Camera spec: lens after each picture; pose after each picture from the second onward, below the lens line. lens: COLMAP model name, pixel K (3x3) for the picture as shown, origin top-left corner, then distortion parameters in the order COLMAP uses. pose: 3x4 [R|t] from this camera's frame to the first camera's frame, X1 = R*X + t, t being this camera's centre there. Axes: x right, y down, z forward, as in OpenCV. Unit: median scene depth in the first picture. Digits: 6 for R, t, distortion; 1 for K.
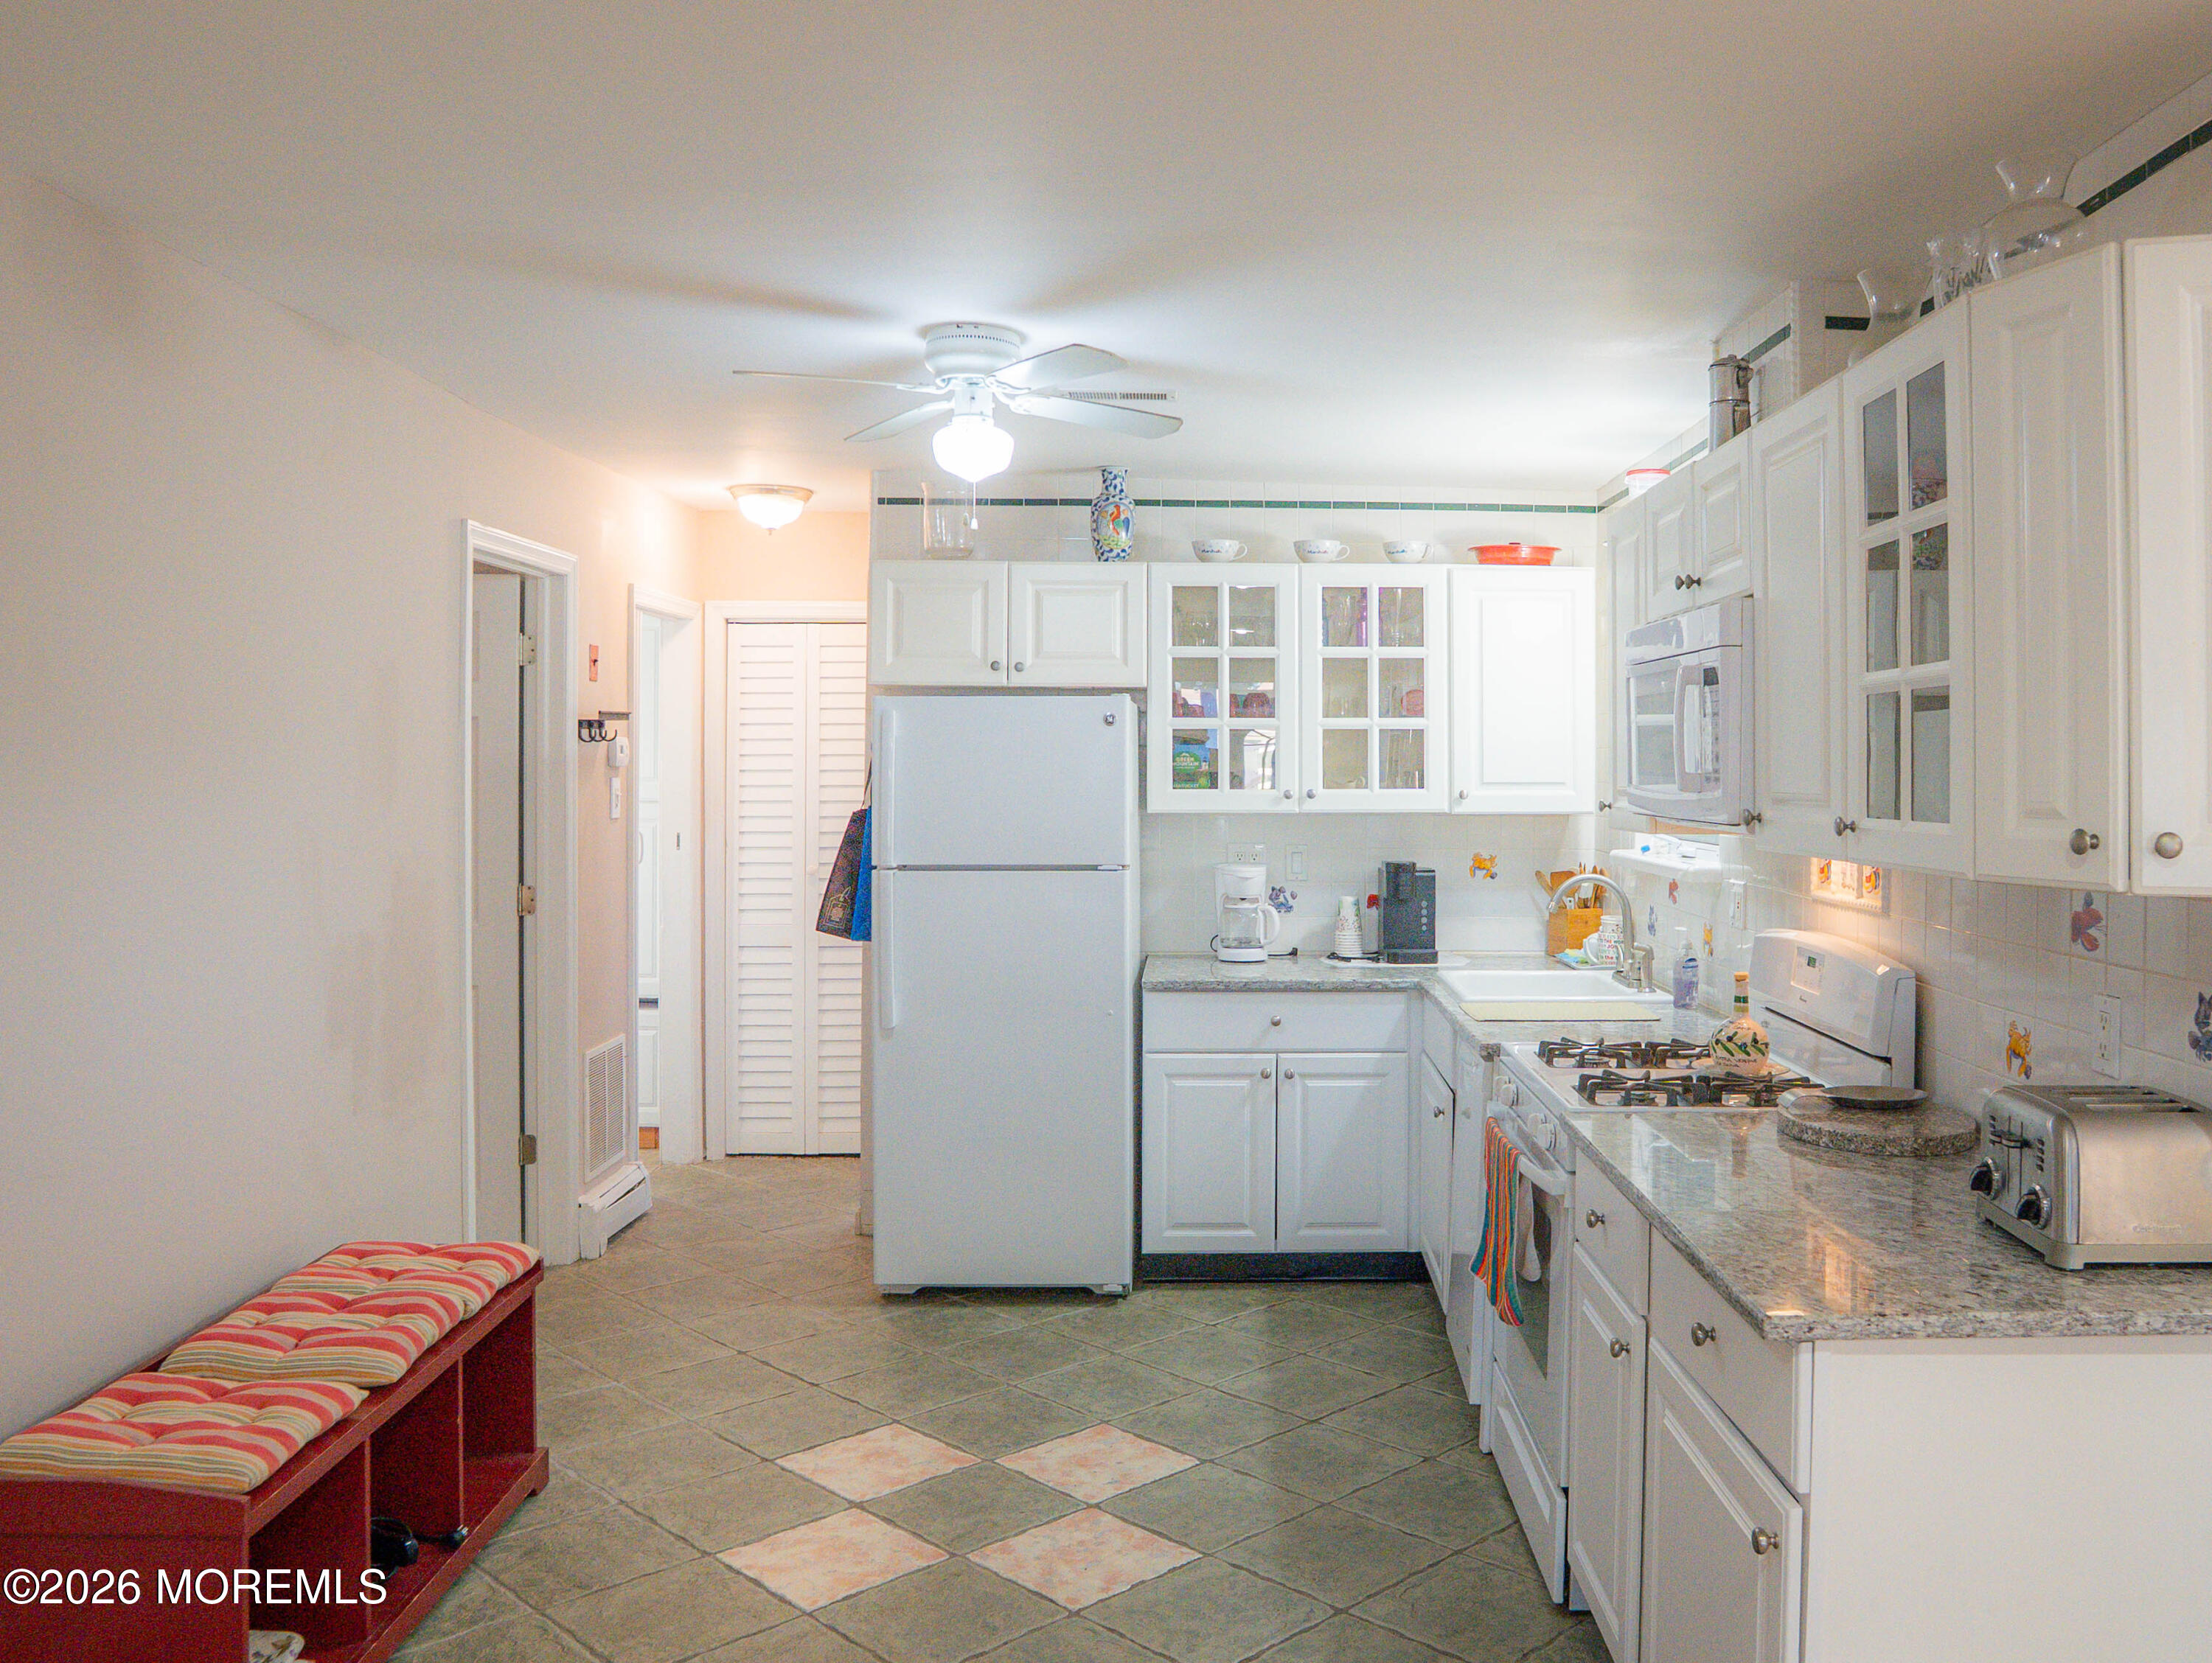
lens RADIAL K [[1931.7, 0, 1212.1], [0, 1931.7, 716.2], [0, 0, 1]] dist [-0.029581, 0.003989]
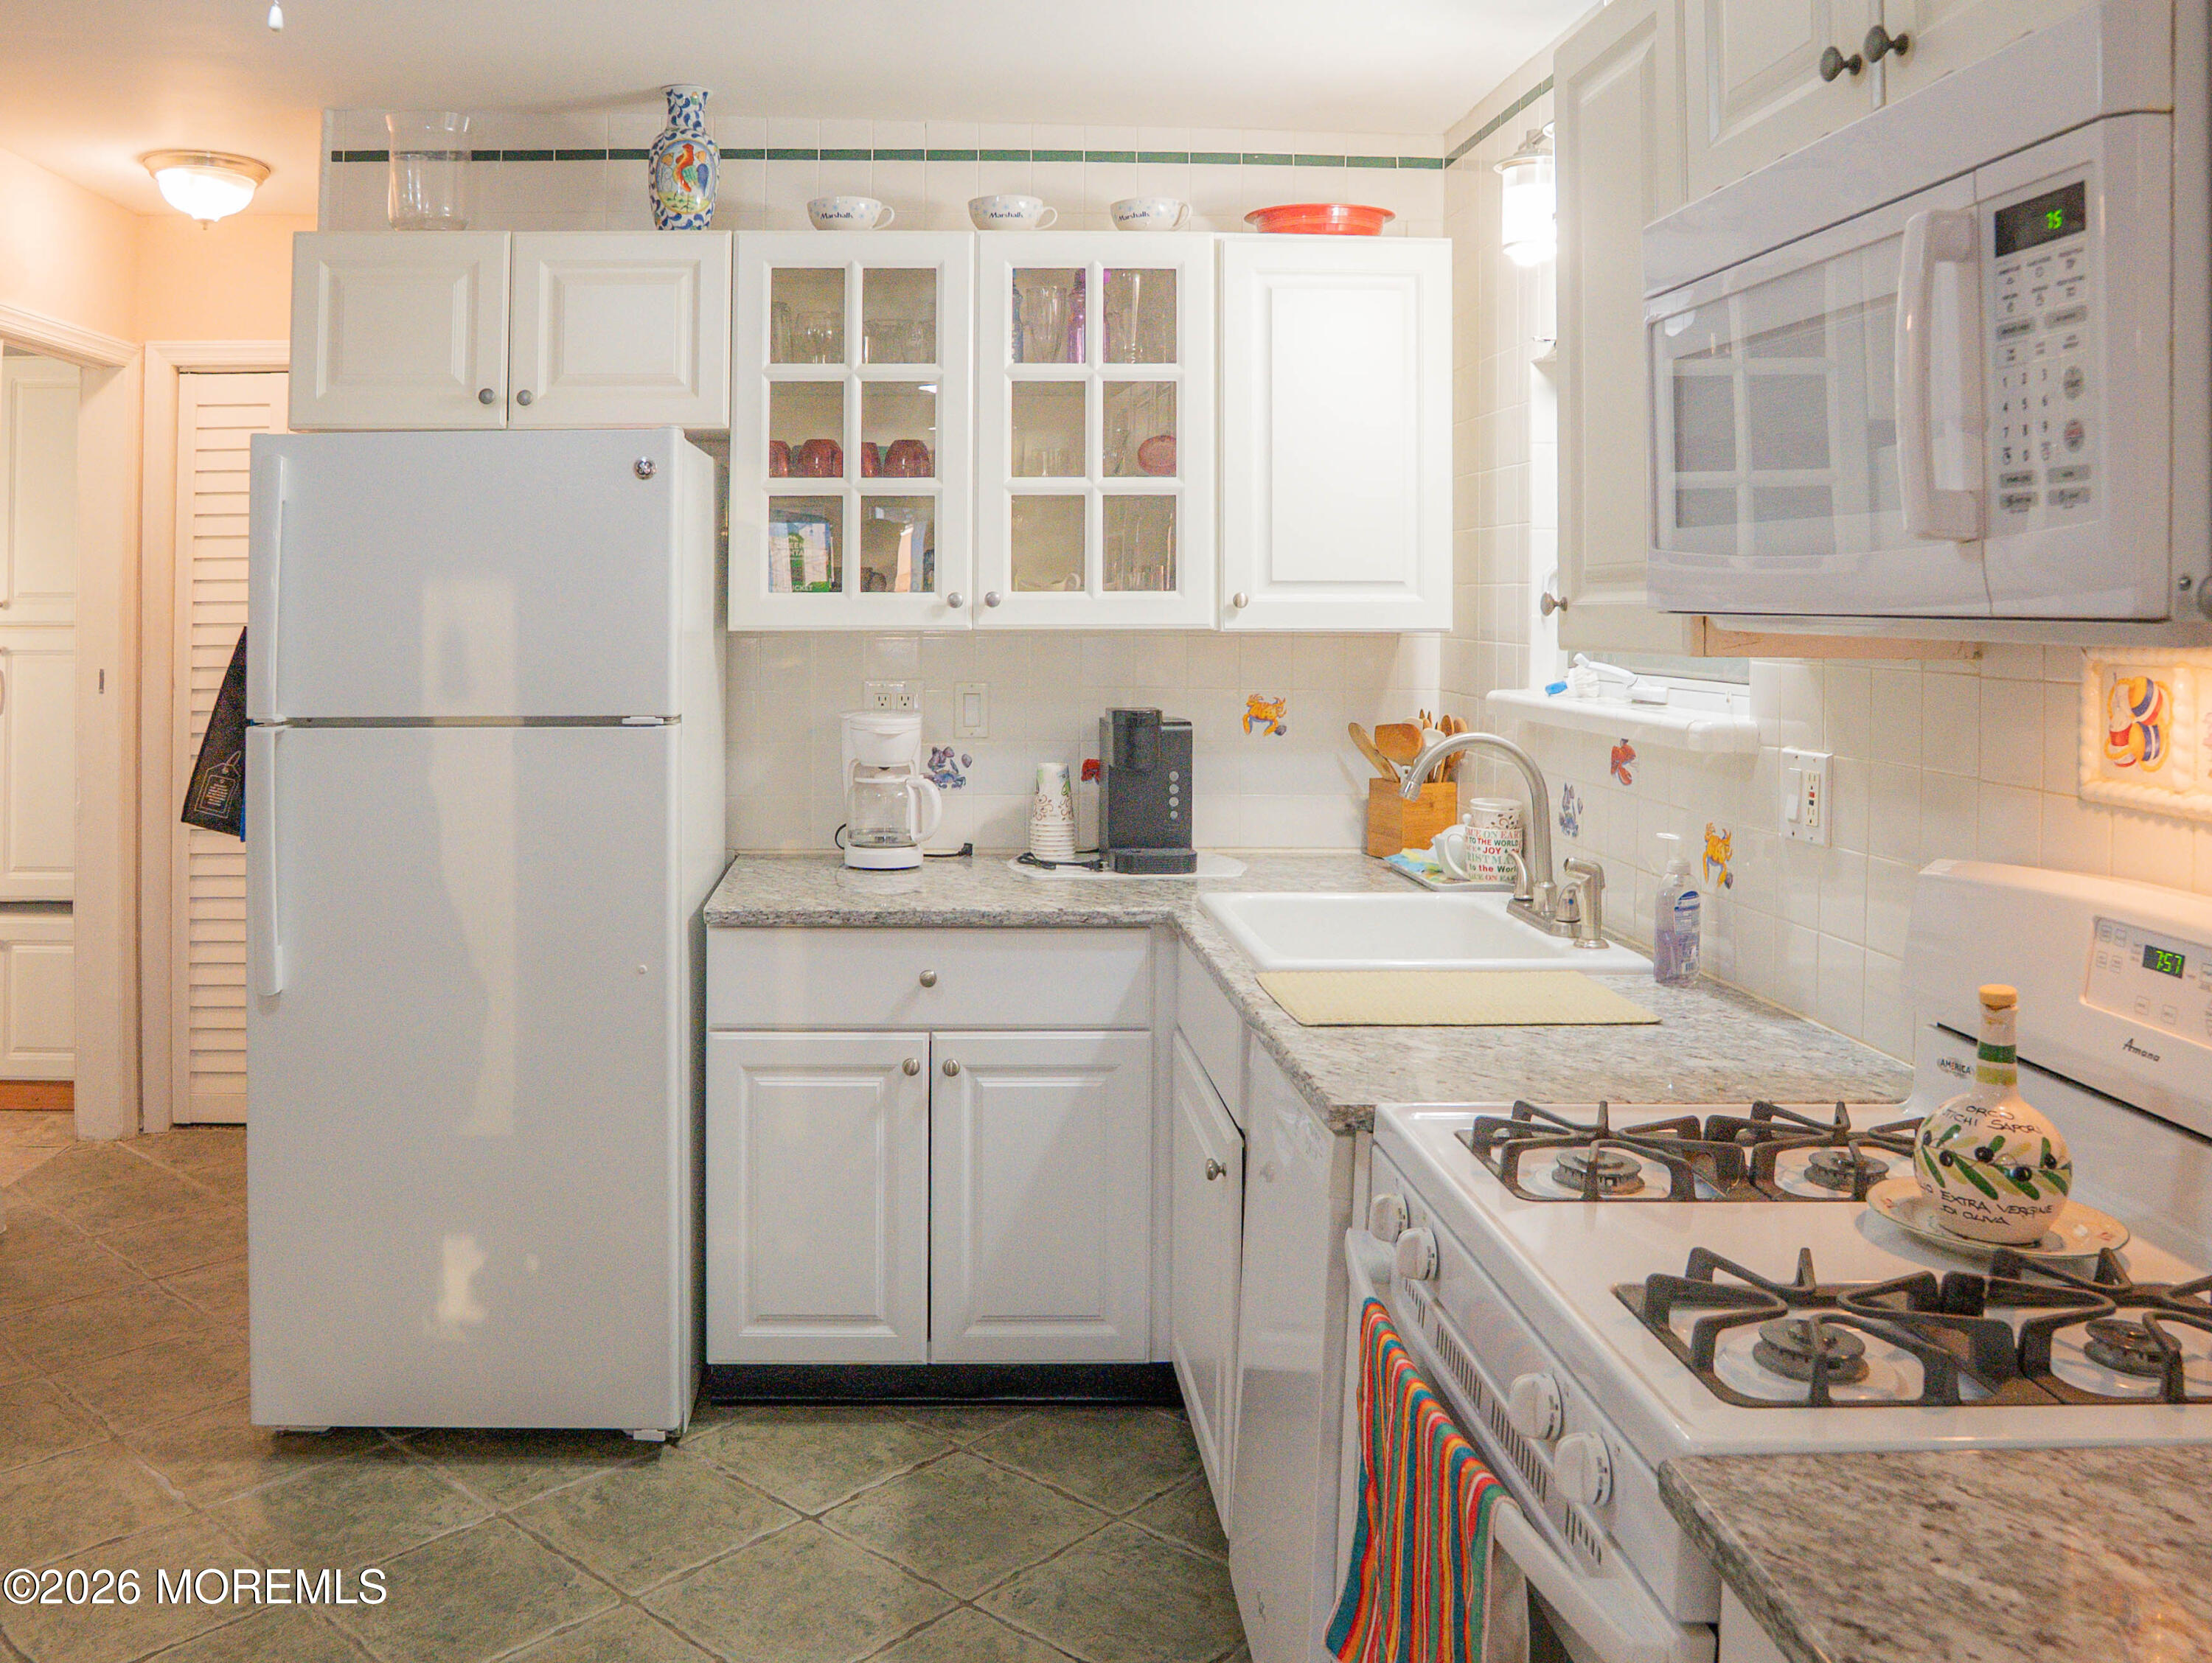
lens RADIAL K [[1931.7, 0, 895.1], [0, 1931.7, 602.8], [0, 0, 1]] dist [-0.029581, 0.003989]
pose [[0.999905, -0.000343, -0.013762, 0.030588], [0.000675, 0.999709, 0.024100, 0.028148], [0.013749, -0.024107, 0.999615, 0.409234]]
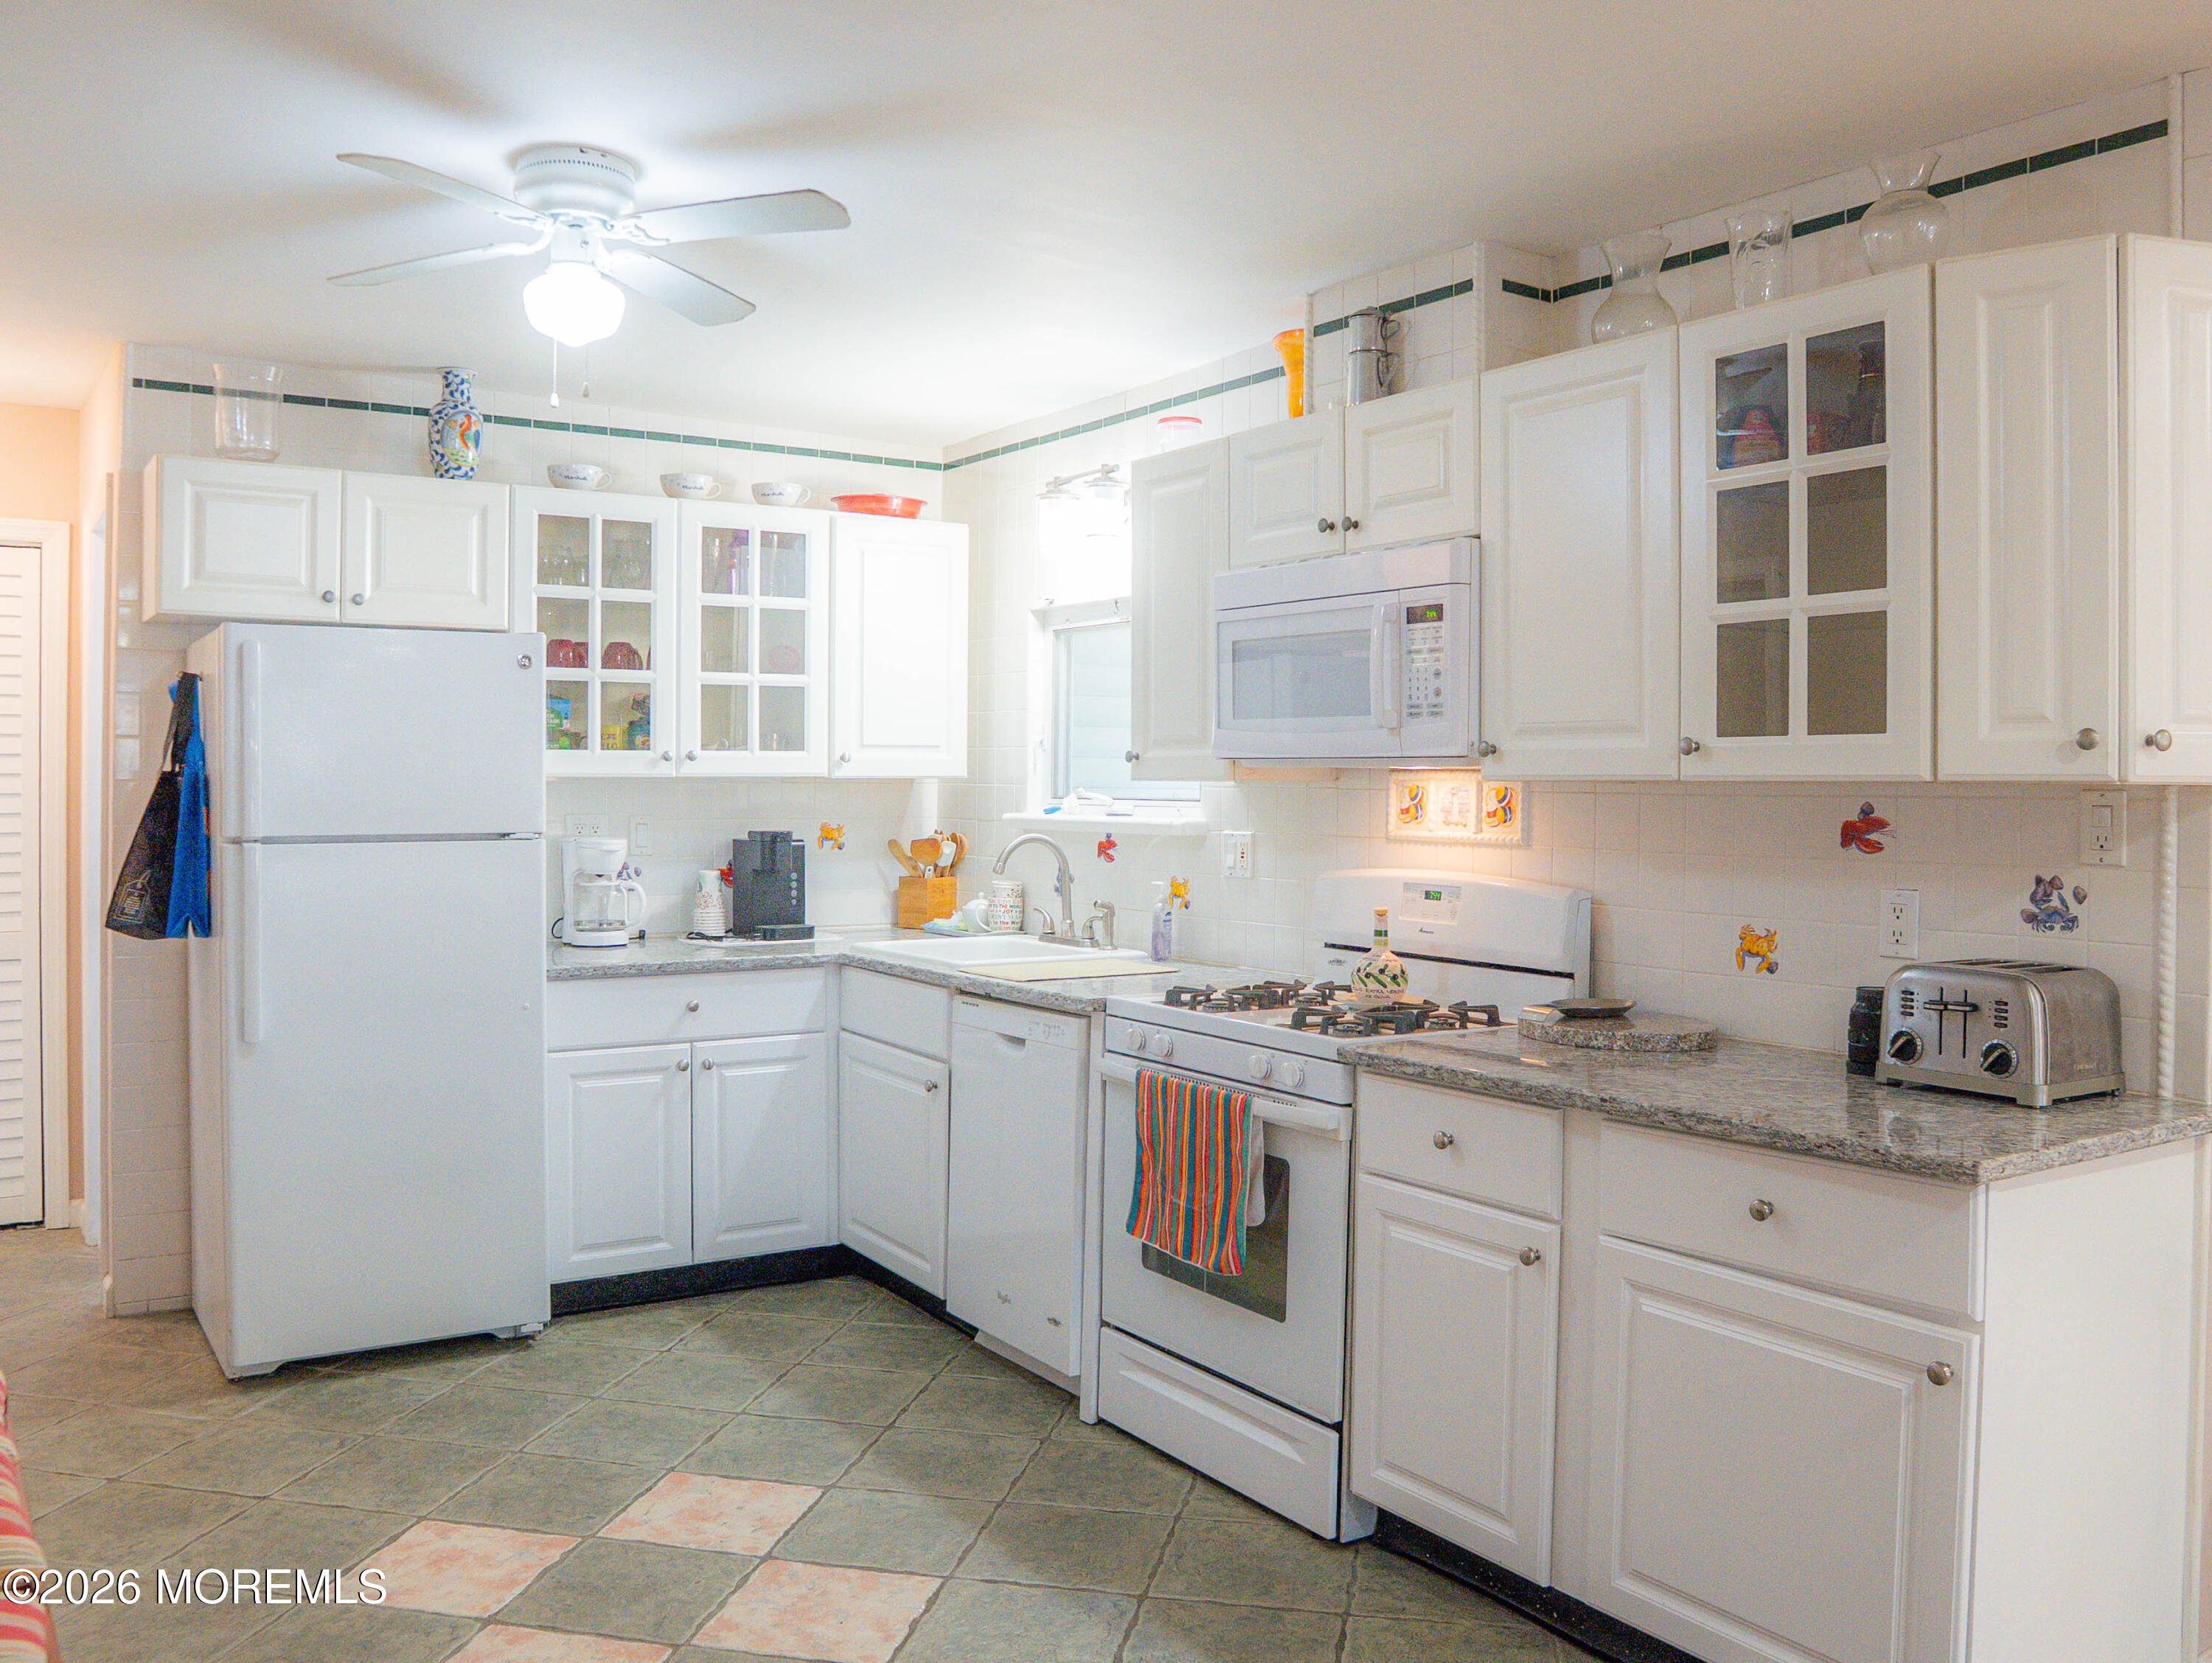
lens RADIAL K [[1931.7, 0, 1145.5], [0, 1931.7, 777.1], [0, 0, 1]] dist [-0.029581, 0.003989]
pose [[0.844892, -0.001895, 0.534934, -0.267322], [-0.012300, 0.999661, 0.022968, 0.028700], [-0.534796, -0.025985, 0.844582, 0.137317]]
